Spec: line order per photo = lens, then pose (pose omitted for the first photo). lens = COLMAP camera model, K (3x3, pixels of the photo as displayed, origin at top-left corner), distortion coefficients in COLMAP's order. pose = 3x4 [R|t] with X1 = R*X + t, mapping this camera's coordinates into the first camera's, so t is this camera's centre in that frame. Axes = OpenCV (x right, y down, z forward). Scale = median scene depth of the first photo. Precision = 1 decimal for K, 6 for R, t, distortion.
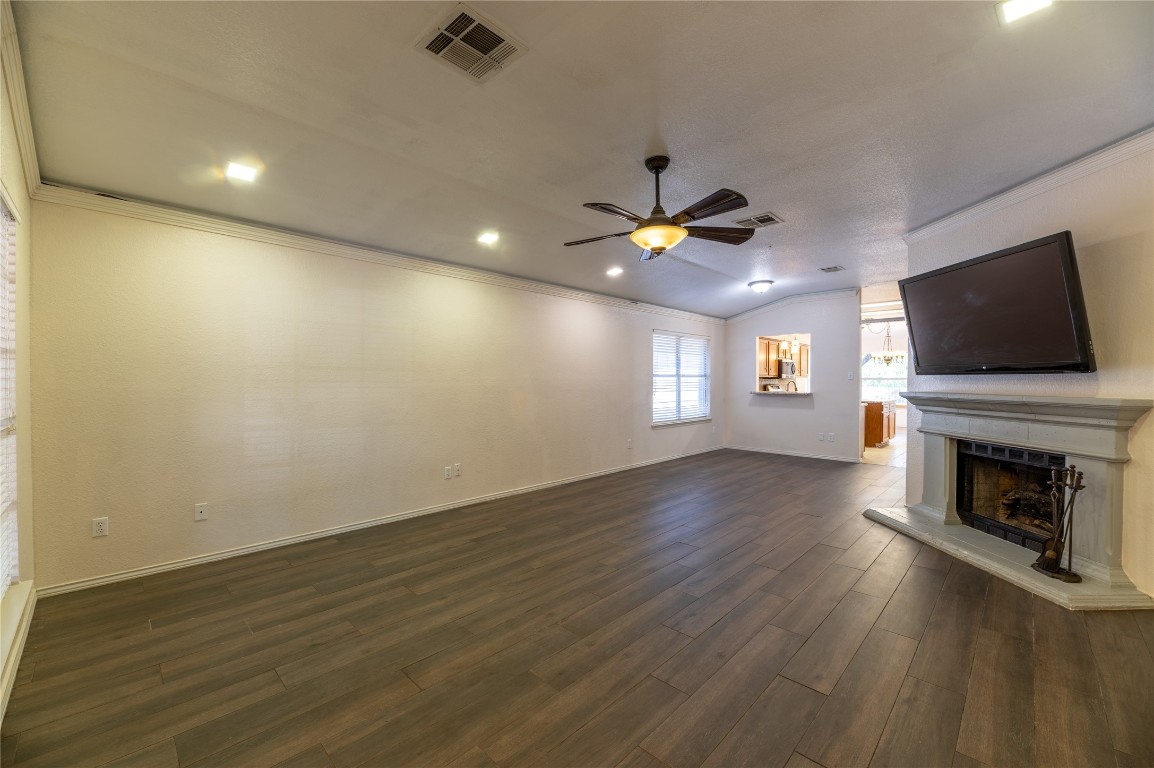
lens RADIAL K [[461.1, 0, 578.6], [0, 461.1, 382.0], [0, 0, 1]] dist [-0.003244, -0.002571]
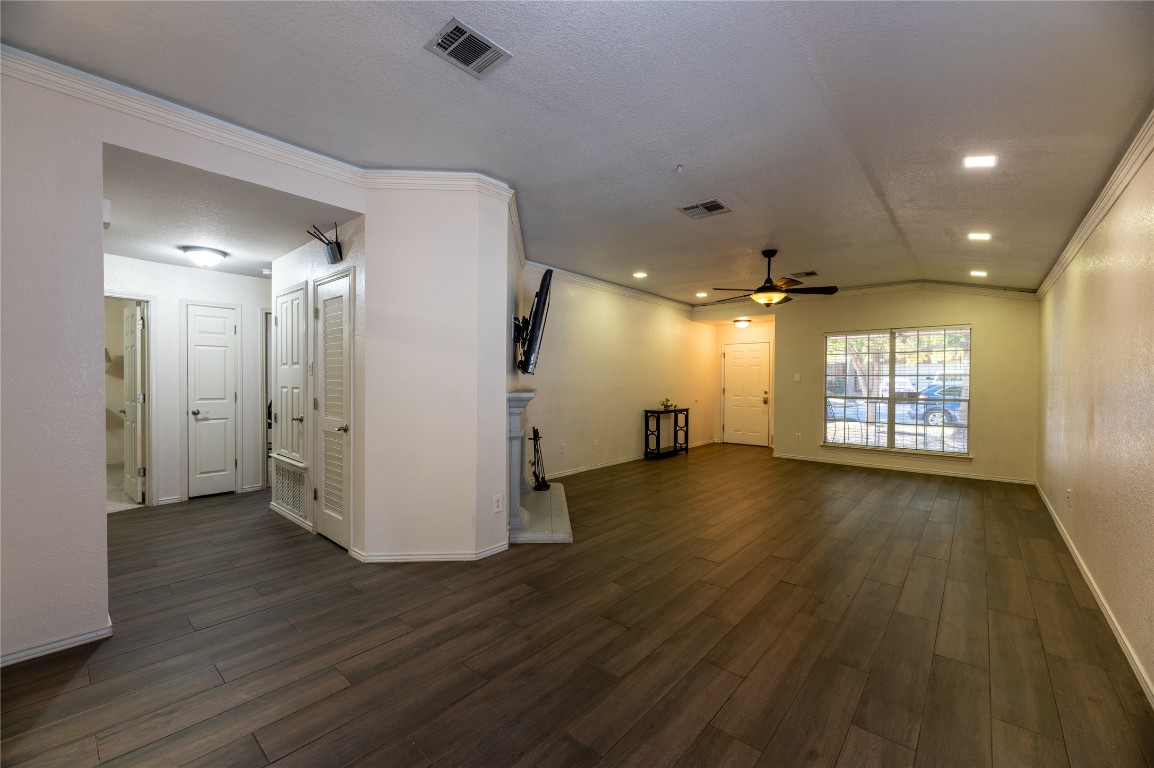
lens RADIAL K [[461.1, 0, 575.3], [0, 461.1, 384.5], [0, 0, 1]] dist [-0.003244, -0.002571]
pose [[-0.998719, -0.007646, -0.050014, 0.866201], [-0.008504, 0.999820, 0.016966, -0.013302], [0.049875, 0.017370, -0.998604, 2.404512]]
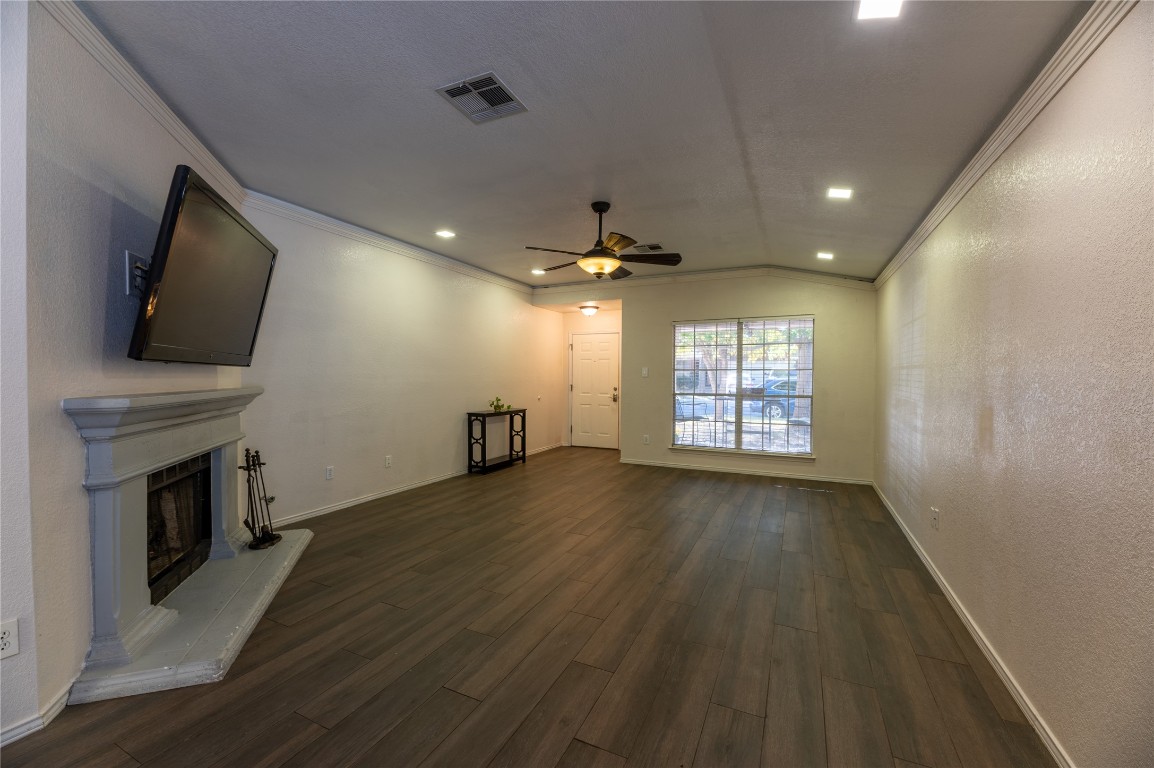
lens RADIAL K [[461.1, 0, 576.7], [0, 461.1, 382.4], [0, 0, 1]] dist [-0.003244, -0.002571]
pose [[-0.948828, -0.003535, -0.315773, 0.574617], [-0.010102, 0.999765, 0.019163, -0.009079], [0.315631, 0.021372, -0.948641, 1.998169]]
